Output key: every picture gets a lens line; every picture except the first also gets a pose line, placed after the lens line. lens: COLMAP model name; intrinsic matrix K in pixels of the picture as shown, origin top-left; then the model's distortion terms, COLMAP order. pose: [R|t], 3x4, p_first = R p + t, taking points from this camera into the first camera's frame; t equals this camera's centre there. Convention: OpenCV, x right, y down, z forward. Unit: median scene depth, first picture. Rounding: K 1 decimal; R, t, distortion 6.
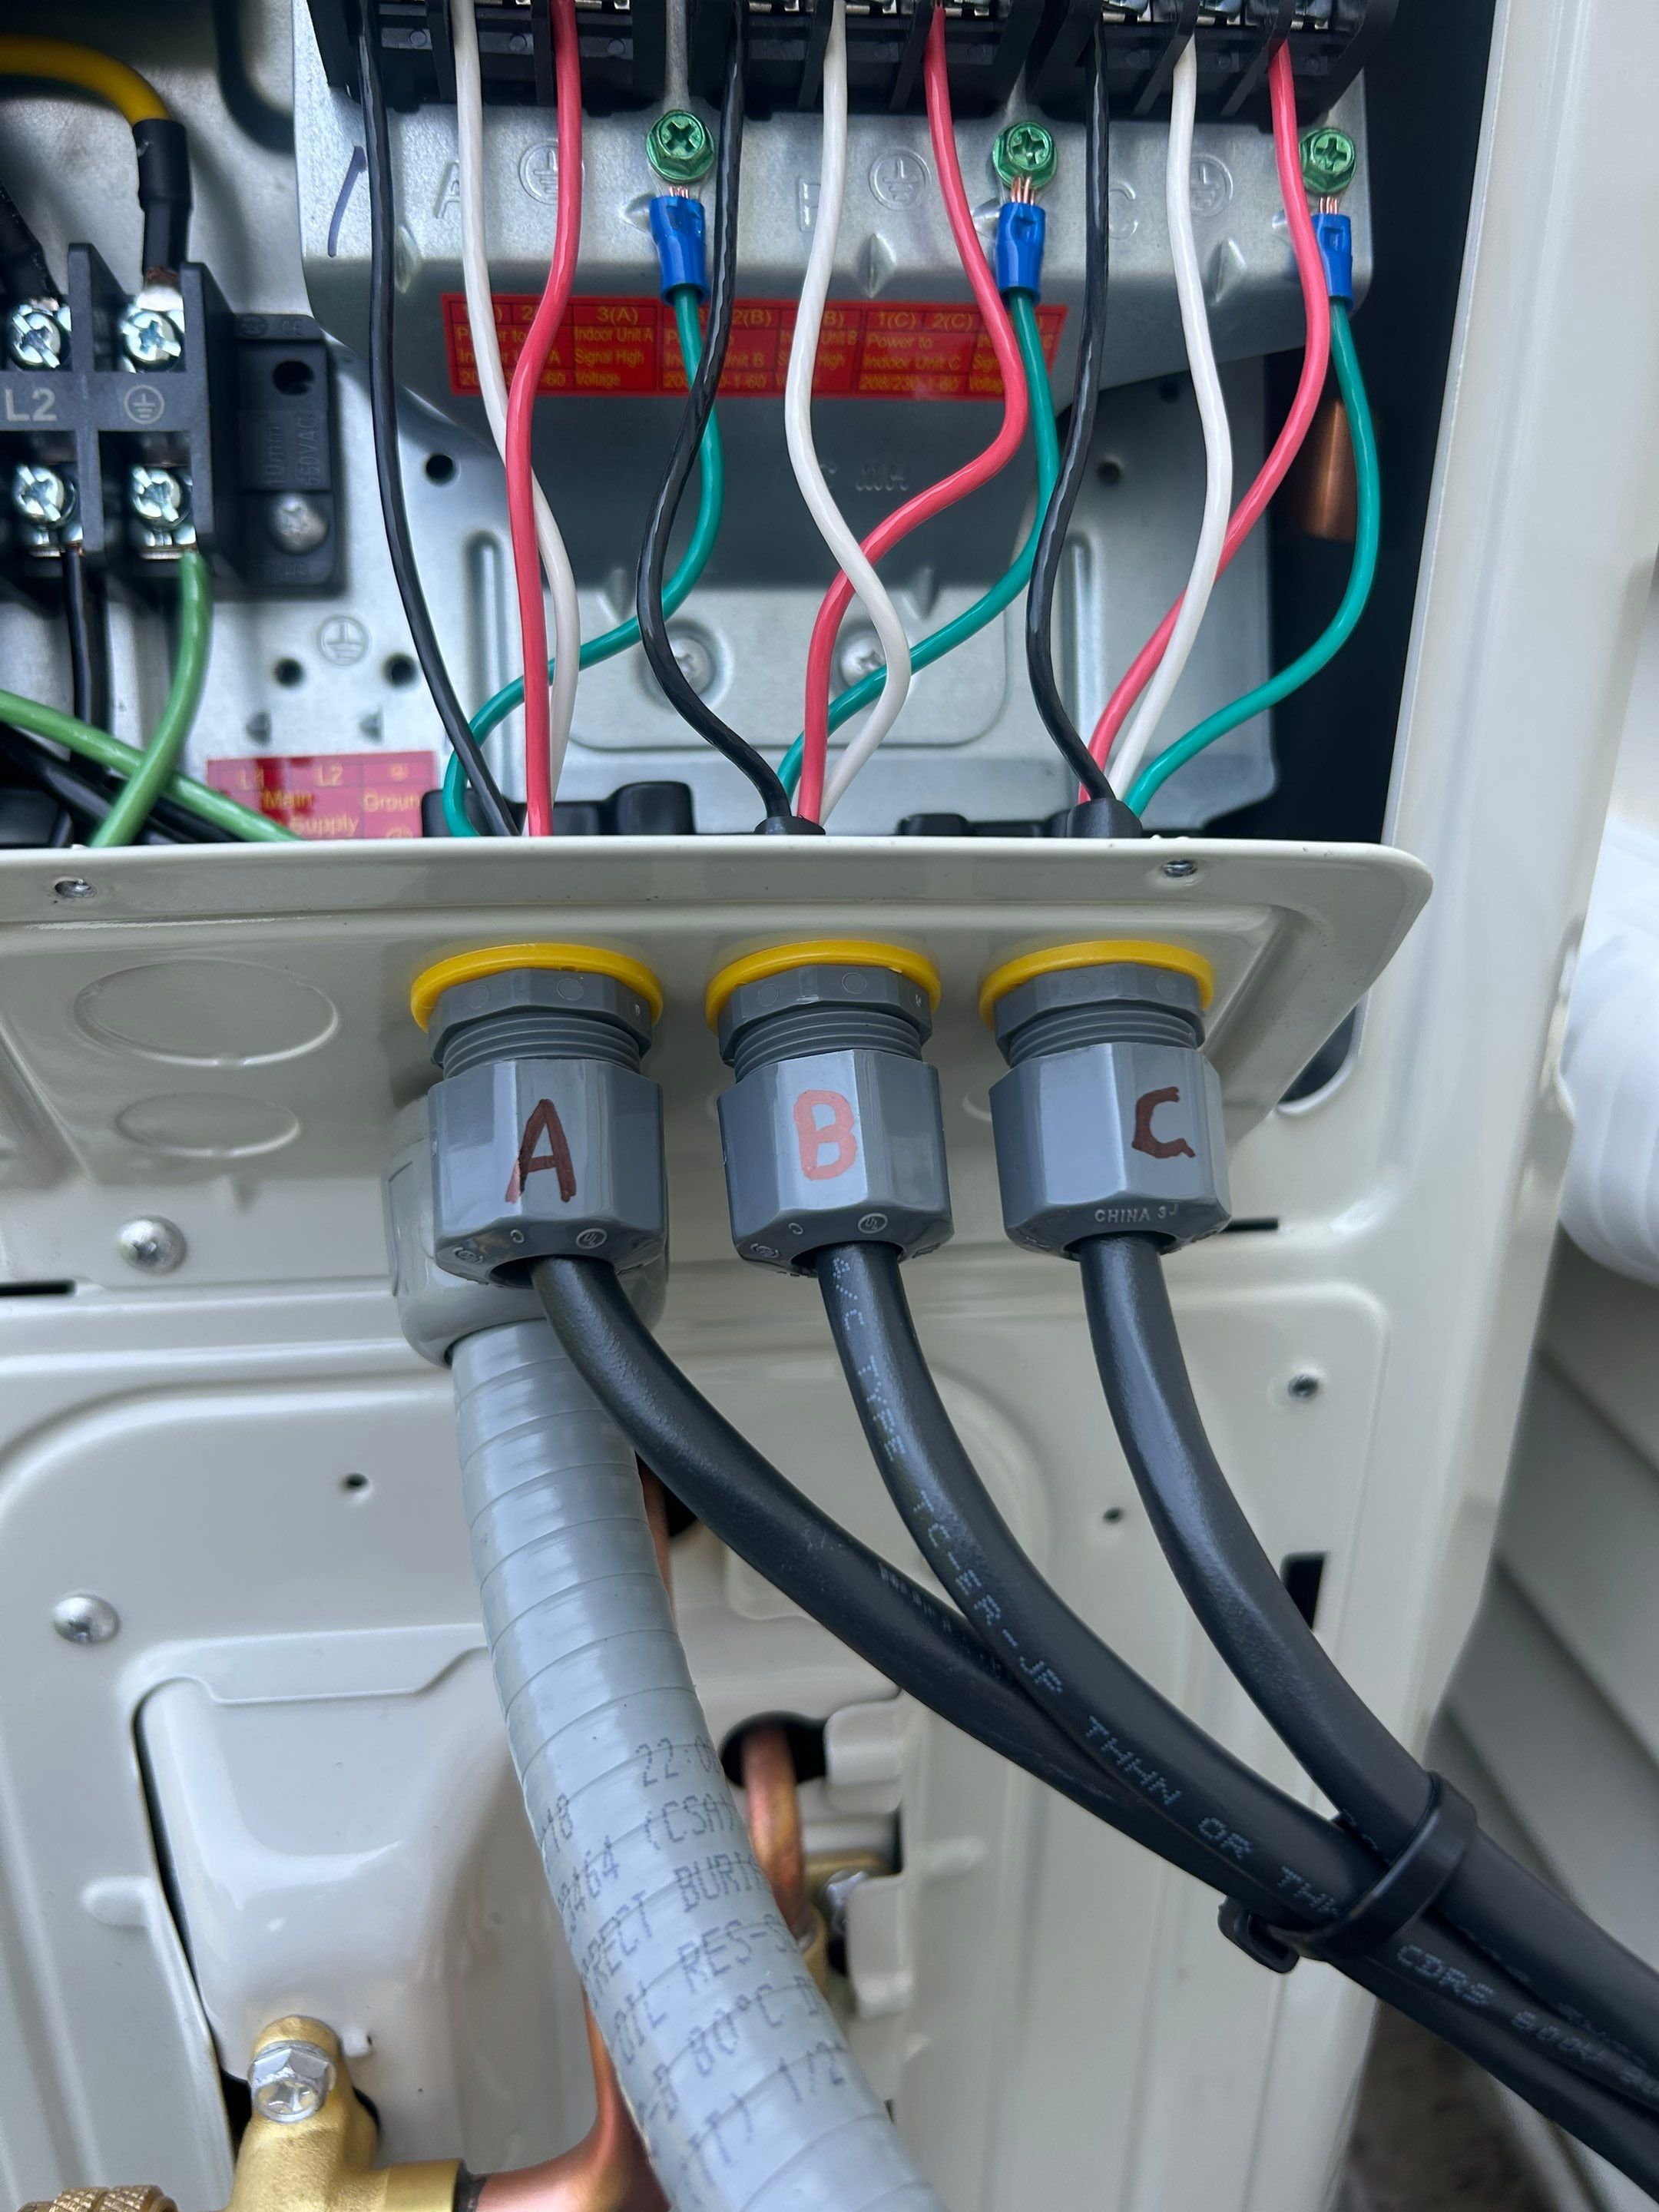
lens RADIAL K [[1708.1, 0, 810.3], [0, 1708.1, 1123.3], [0, 0, 1]] dist [0.027379, -0.036781]
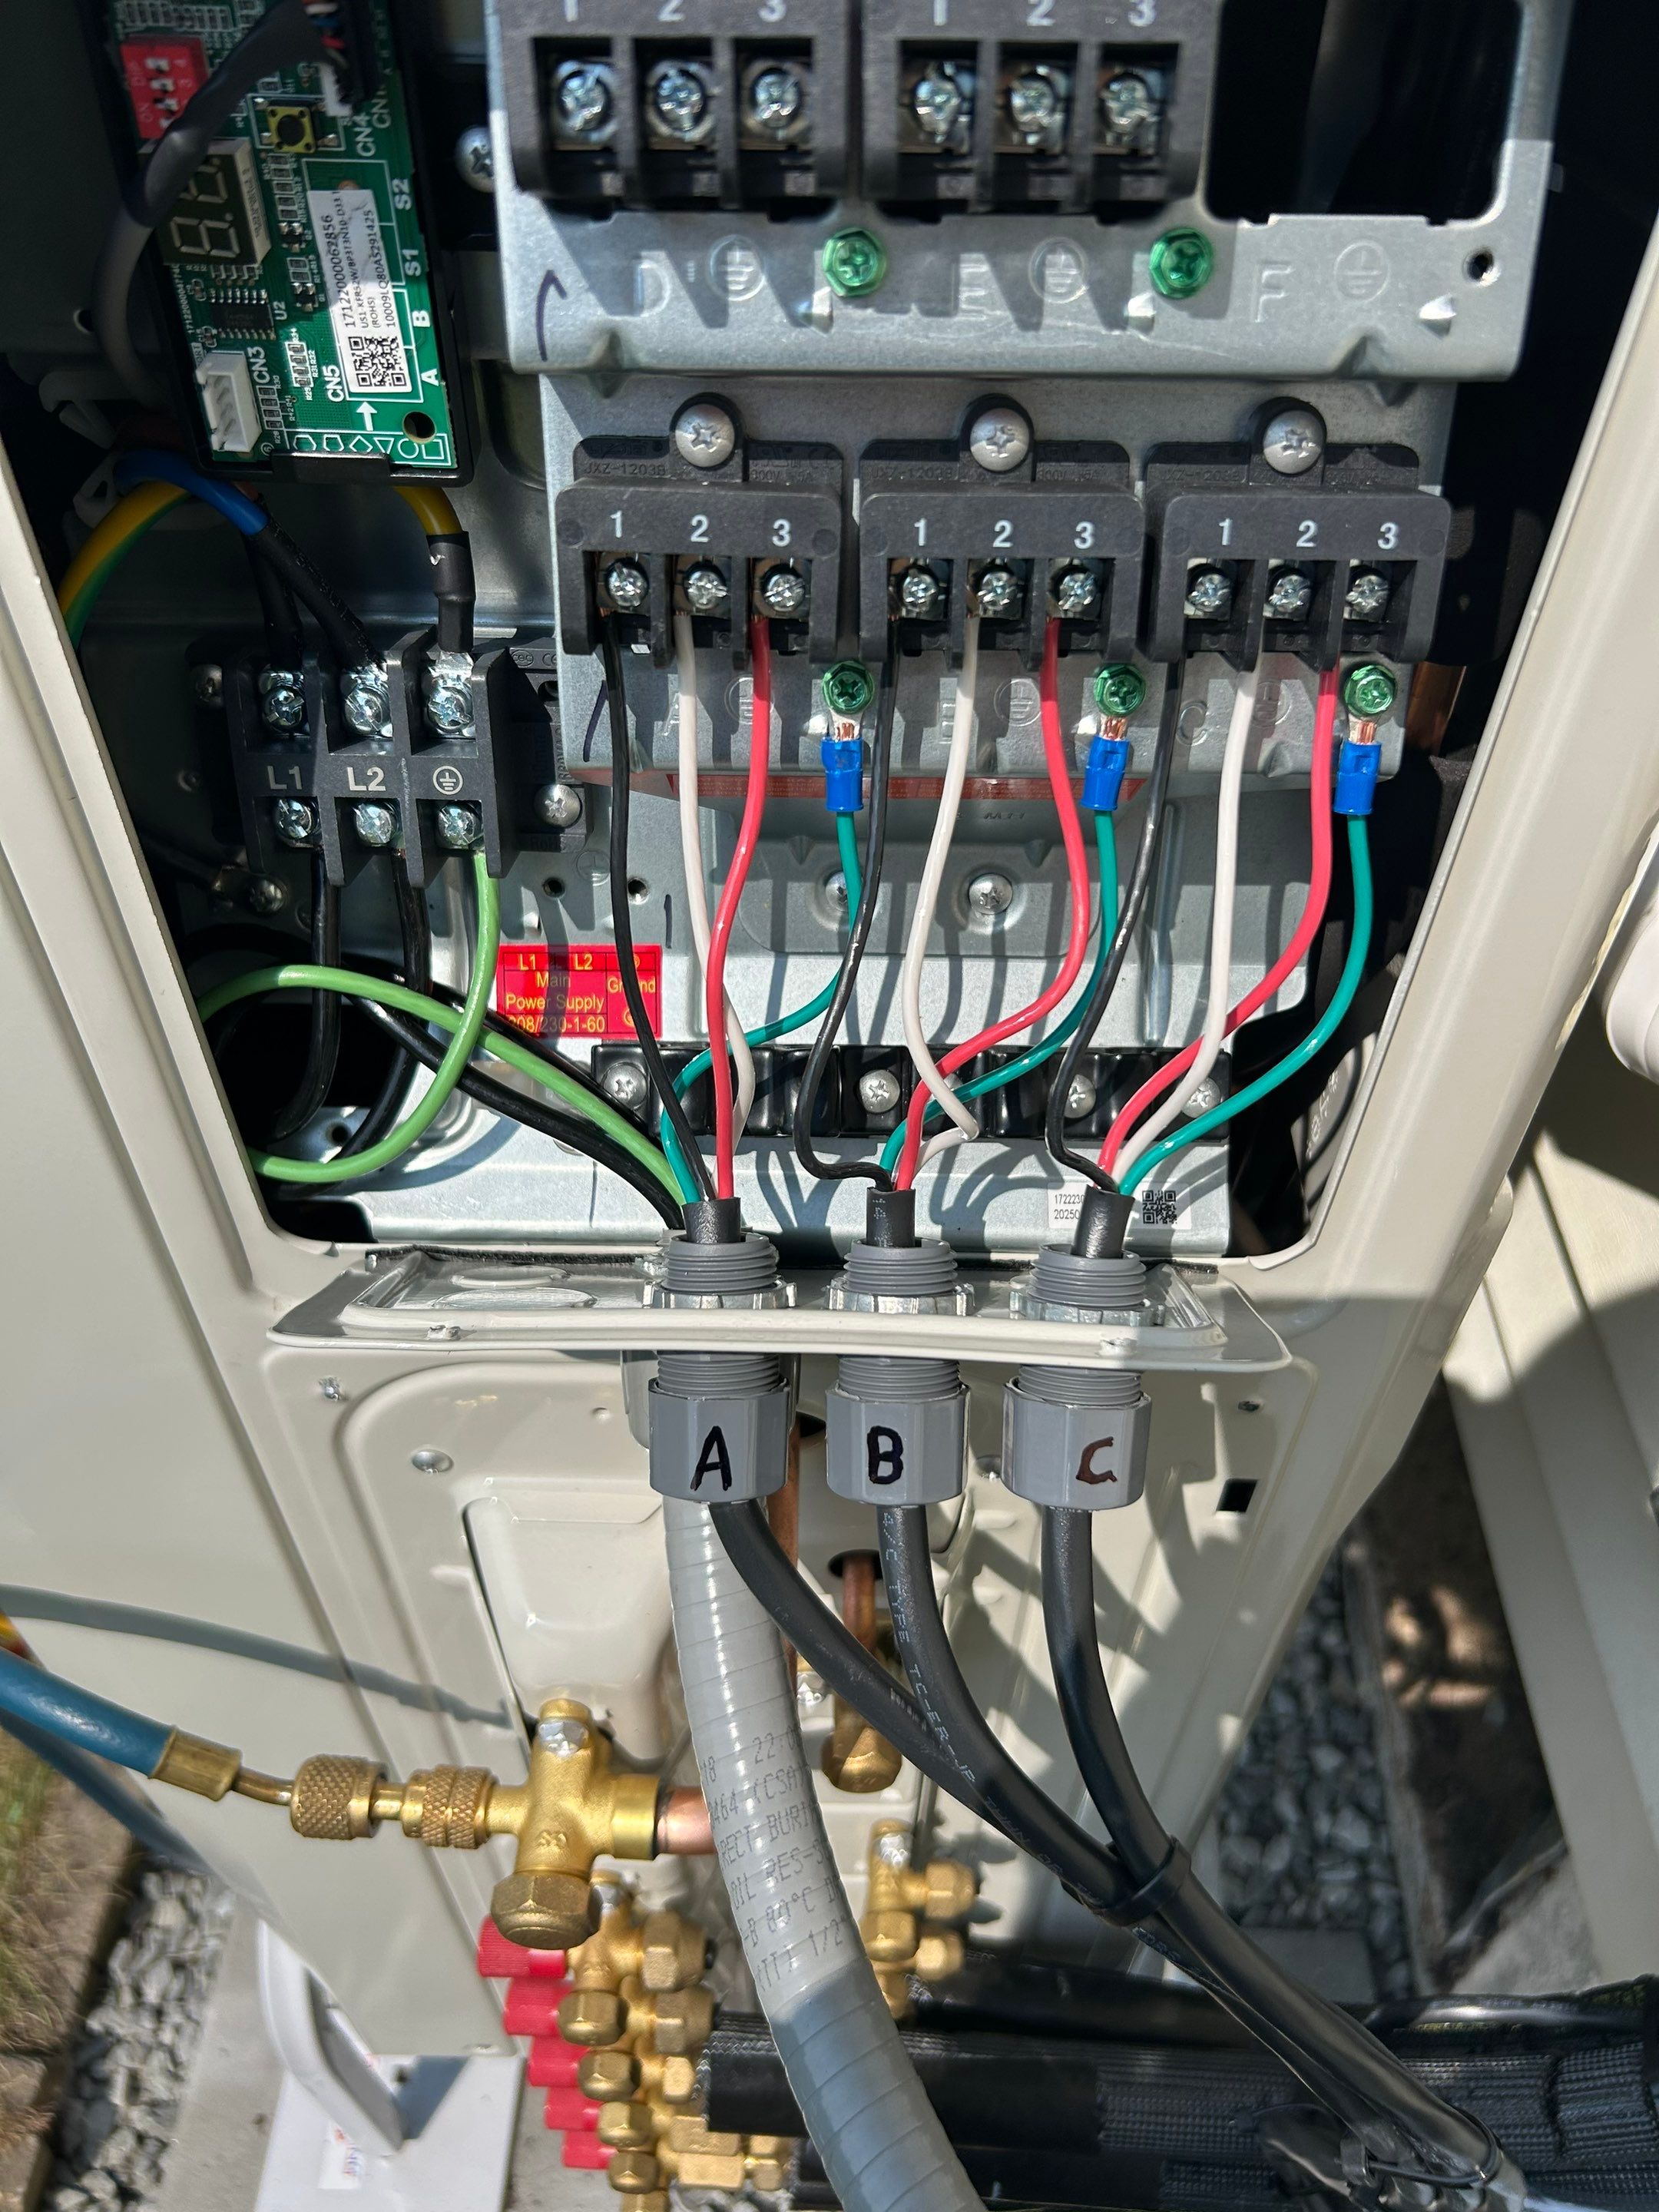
lens RADIAL K [[1708.1, 0, 812.6], [0, 1708.1, 1120.9], [0, 0, 1]] dist [0.027379, -0.036781]
pose [[0.989255, 0.105773, -0.100931, 0.057190], [-0.054206, 0.906504, 0.418703, -0.765873], [0.135781, -0.408732, 0.902497, -0.279480]]
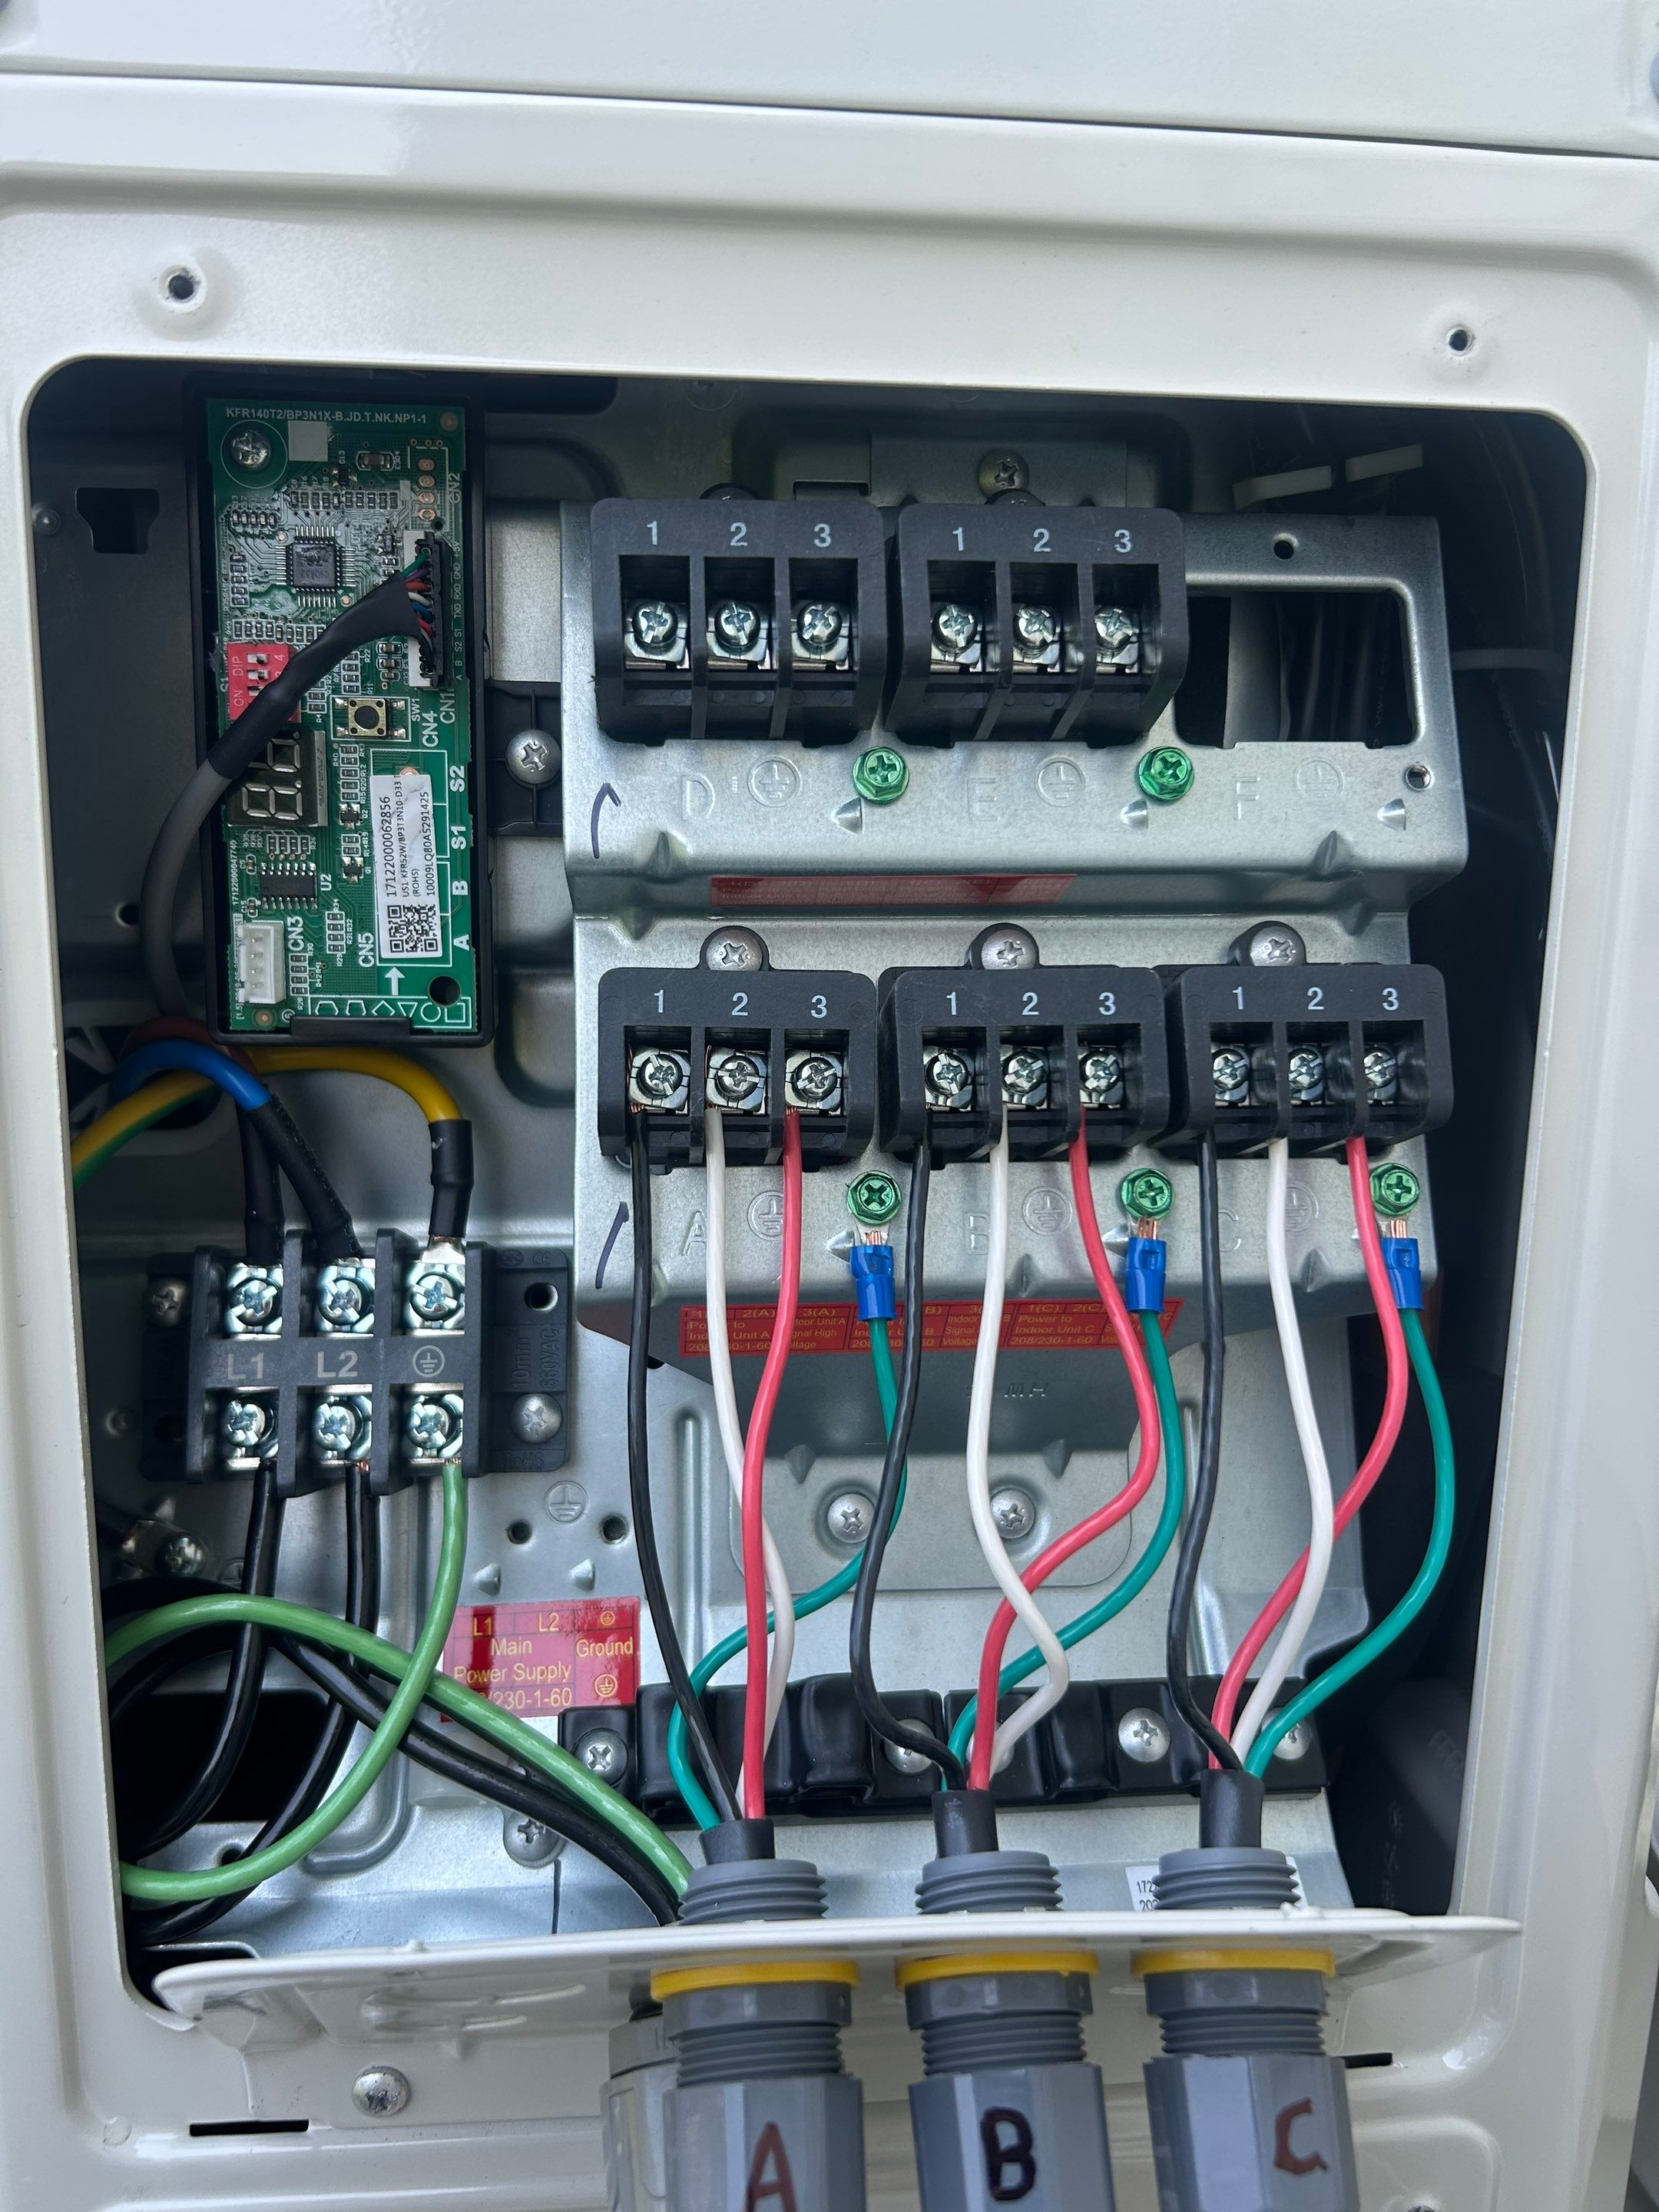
lens RADIAL K [[1708.1, 0, 824.1], [0, 1708.1, 1128.3], [0, 0, 1]] dist [0.027379, -0.036781]
pose [[0.999412, 0.012734, -0.031825, -0.070386], [-0.018571, 0.981518, -0.190468, -0.361688], [0.028811, 0.190947, 0.981177, -0.227246]]
